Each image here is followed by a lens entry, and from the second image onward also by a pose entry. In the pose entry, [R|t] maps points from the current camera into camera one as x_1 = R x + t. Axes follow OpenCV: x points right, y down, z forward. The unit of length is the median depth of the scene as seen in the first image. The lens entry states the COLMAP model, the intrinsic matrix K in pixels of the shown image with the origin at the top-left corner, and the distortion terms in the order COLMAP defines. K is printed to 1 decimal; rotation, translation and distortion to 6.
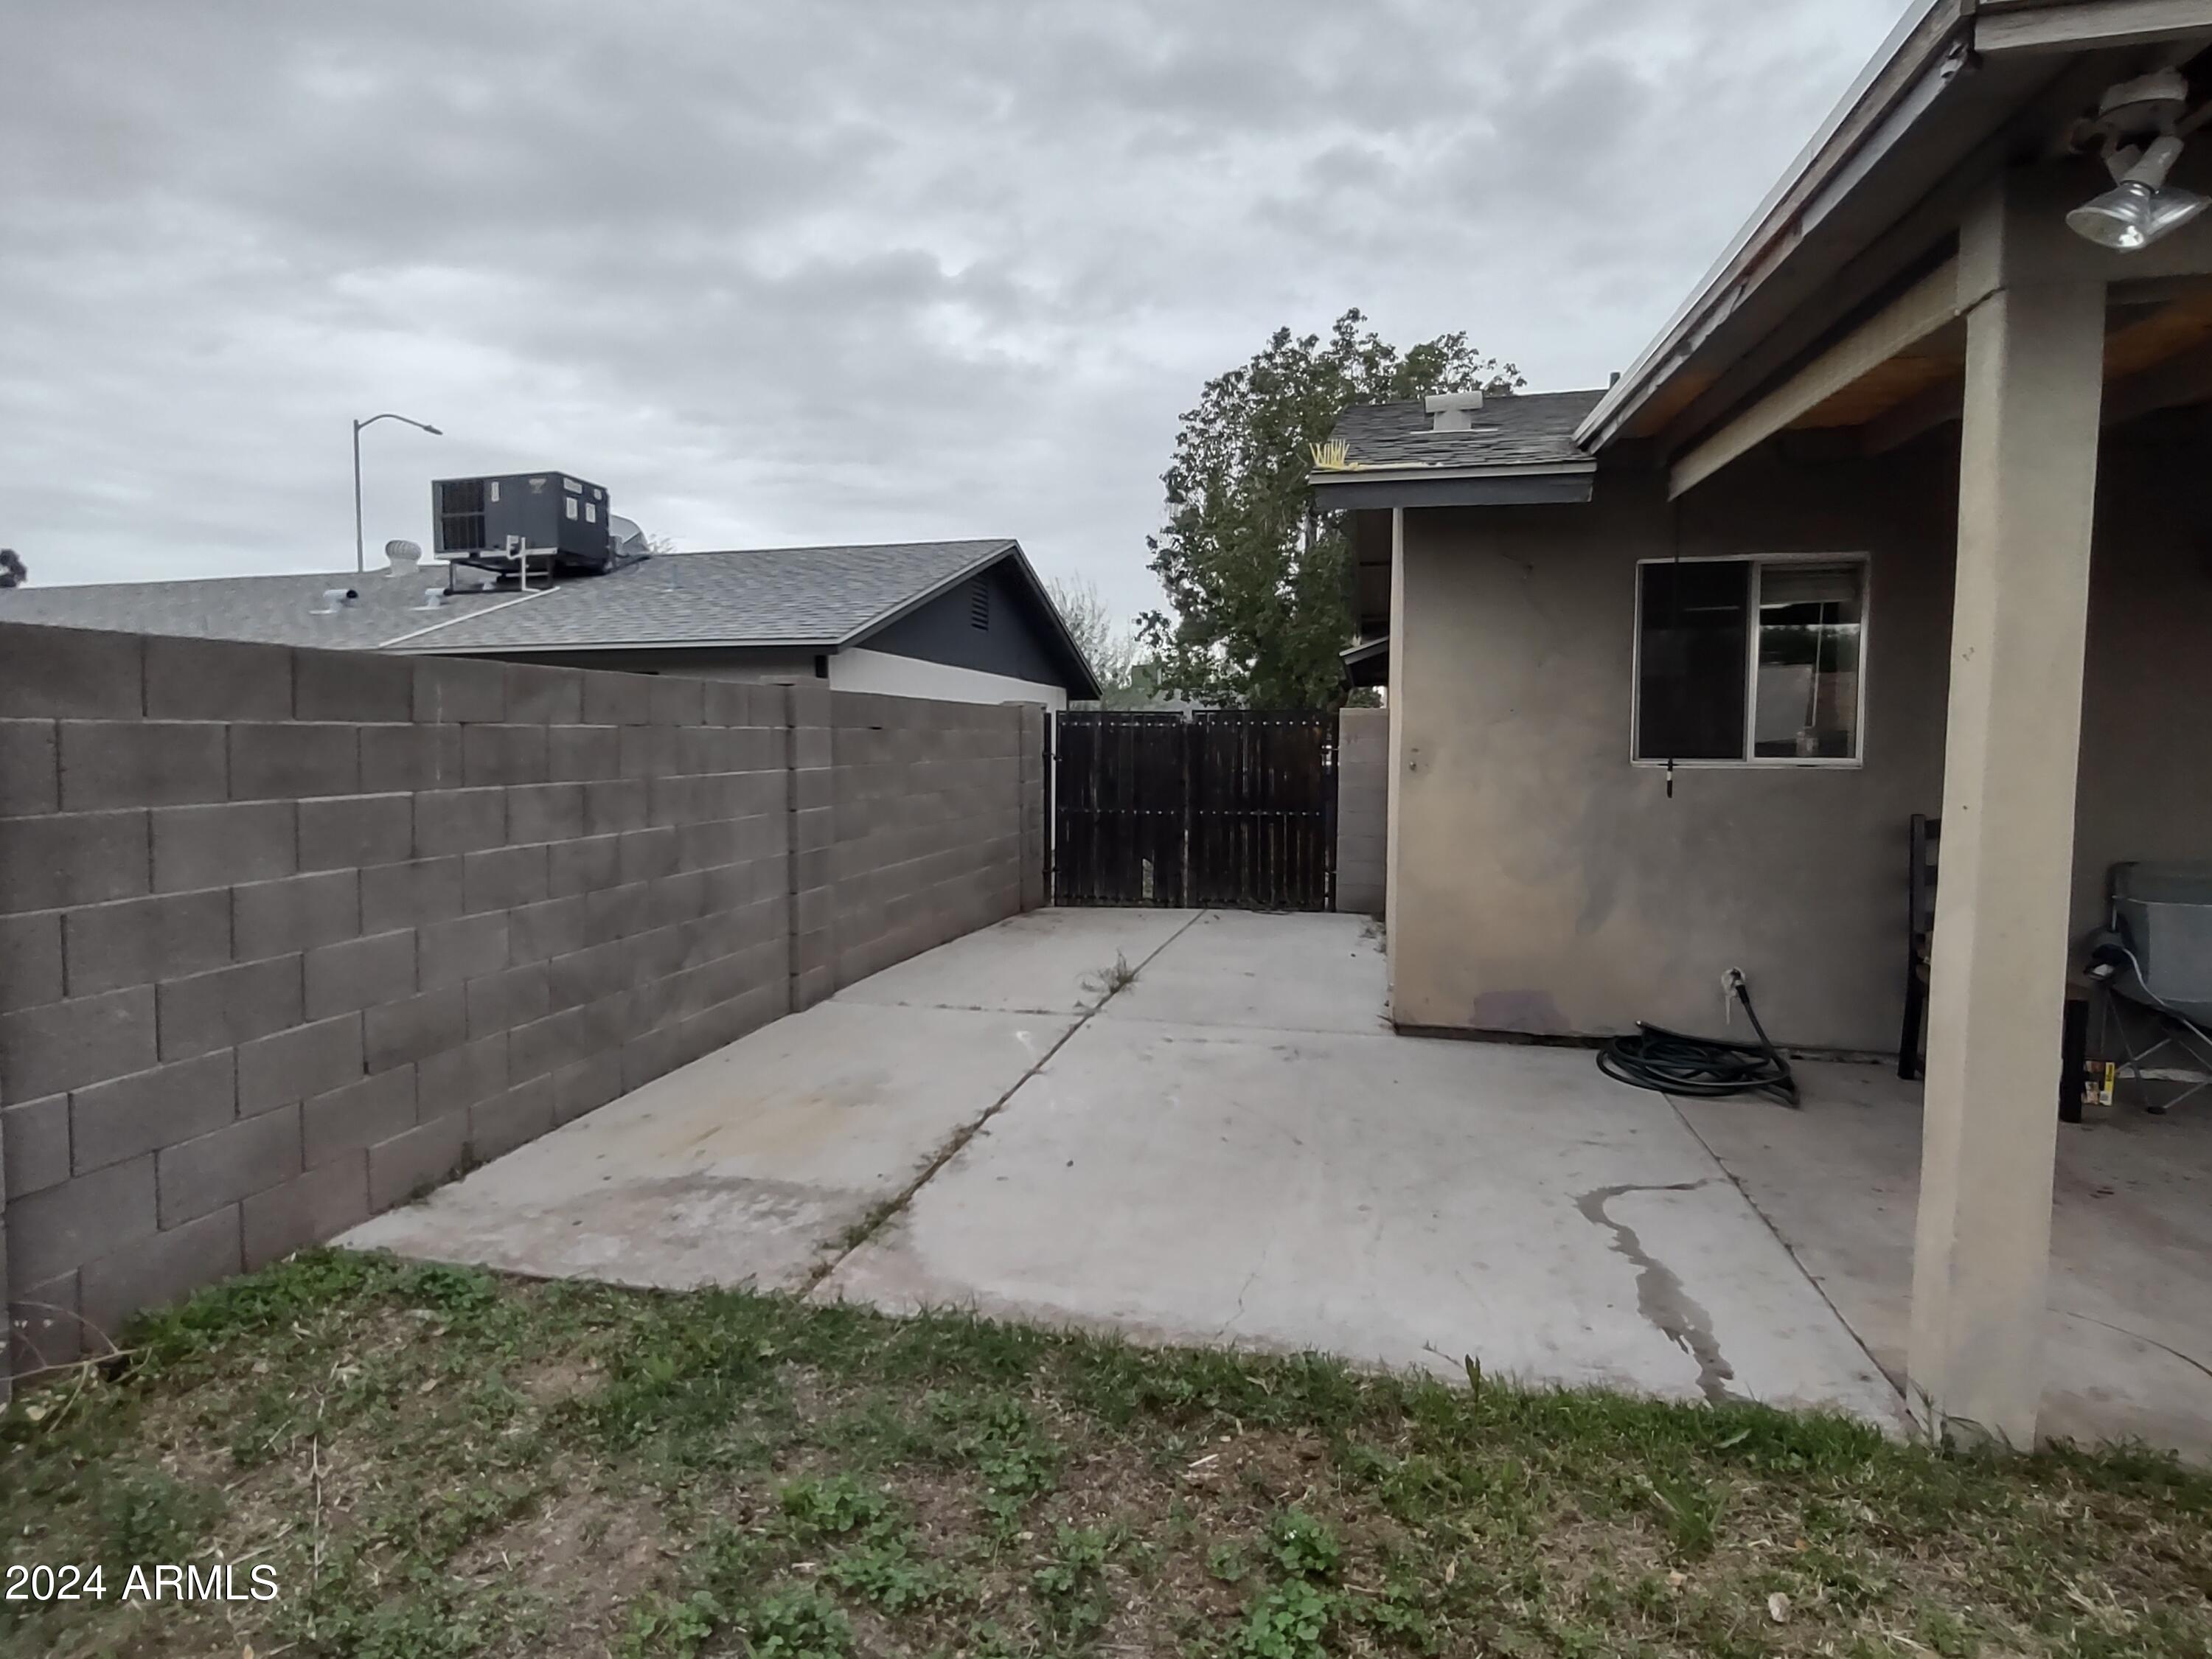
lens RADIAL K [[1178.9, 0, 1106.0], [0, 1178.9, 829.5], [0, 0, 1]] dist [-0.001833, 0.000601]
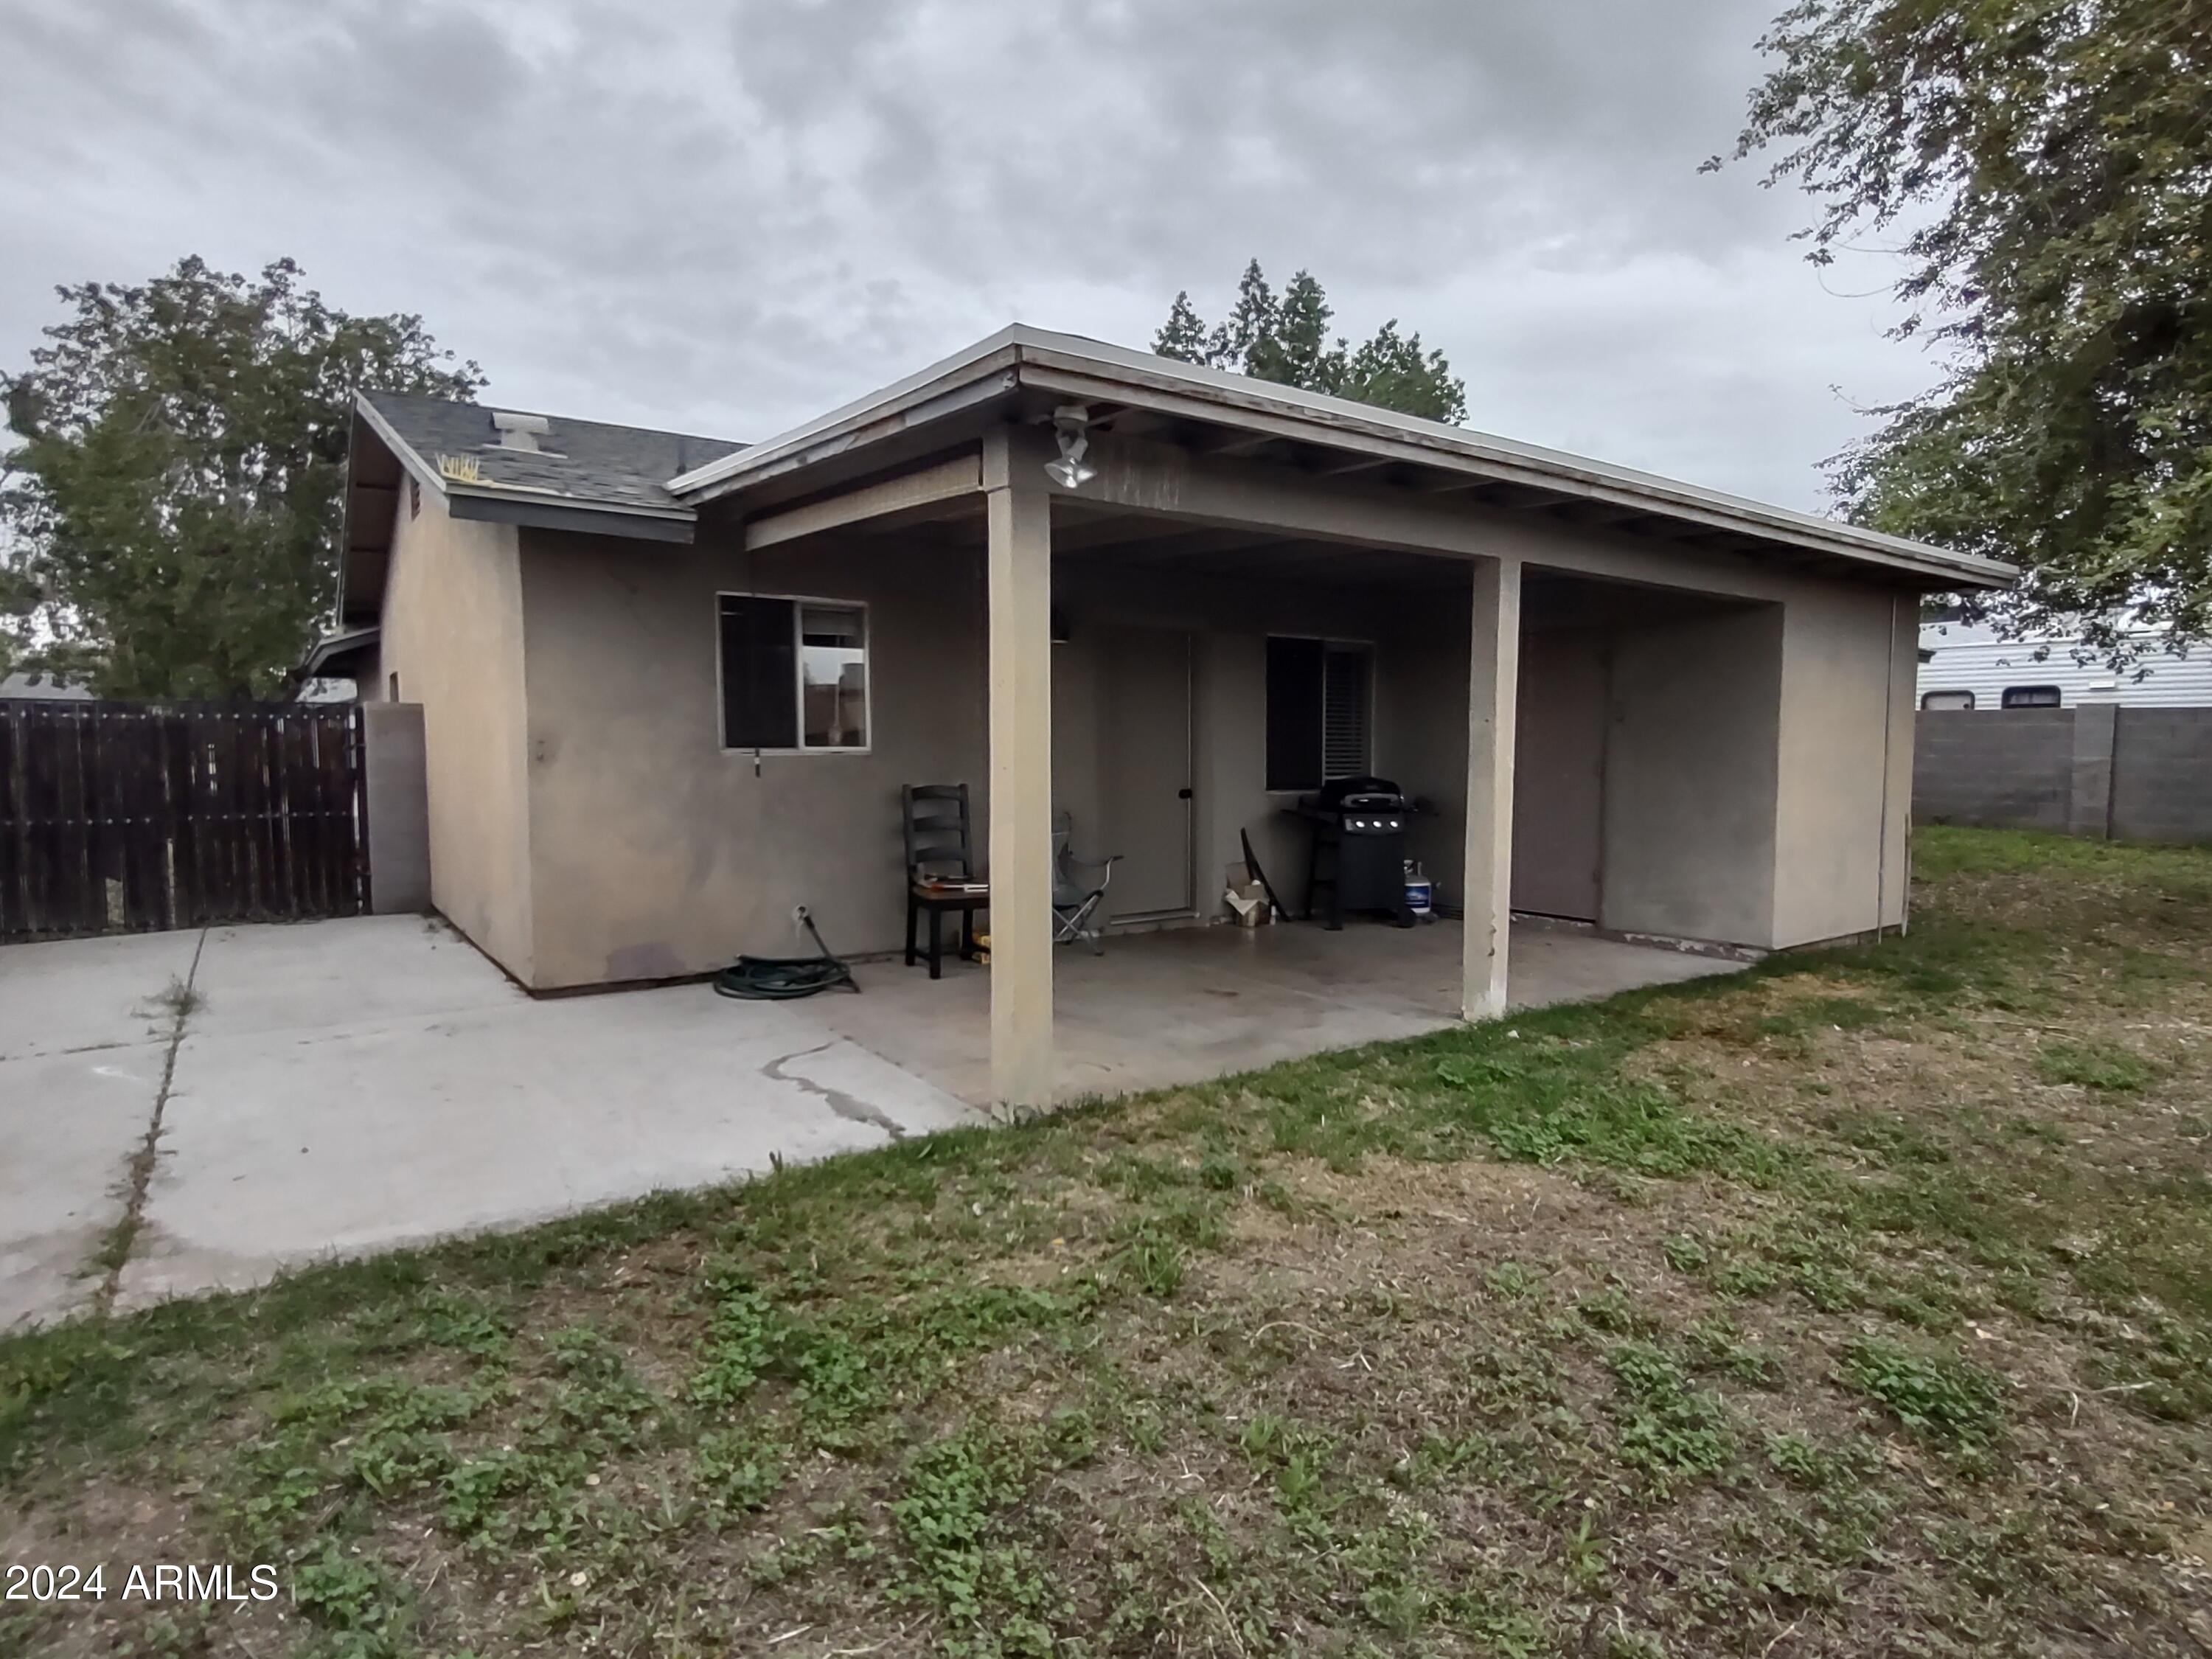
lens RADIAL K [[1215.8, 0, 1068.7], [0, 1215.8, 831.0], [0, 0, 1]] dist [0.001106, 0.000180]
pose [[0.668370, -0.055519, 0.741754, -0.334411], [0.056087, 0.998133, 0.024170, 0.021584], [-0.741711, 0.025448, 0.670236, -0.179754]]
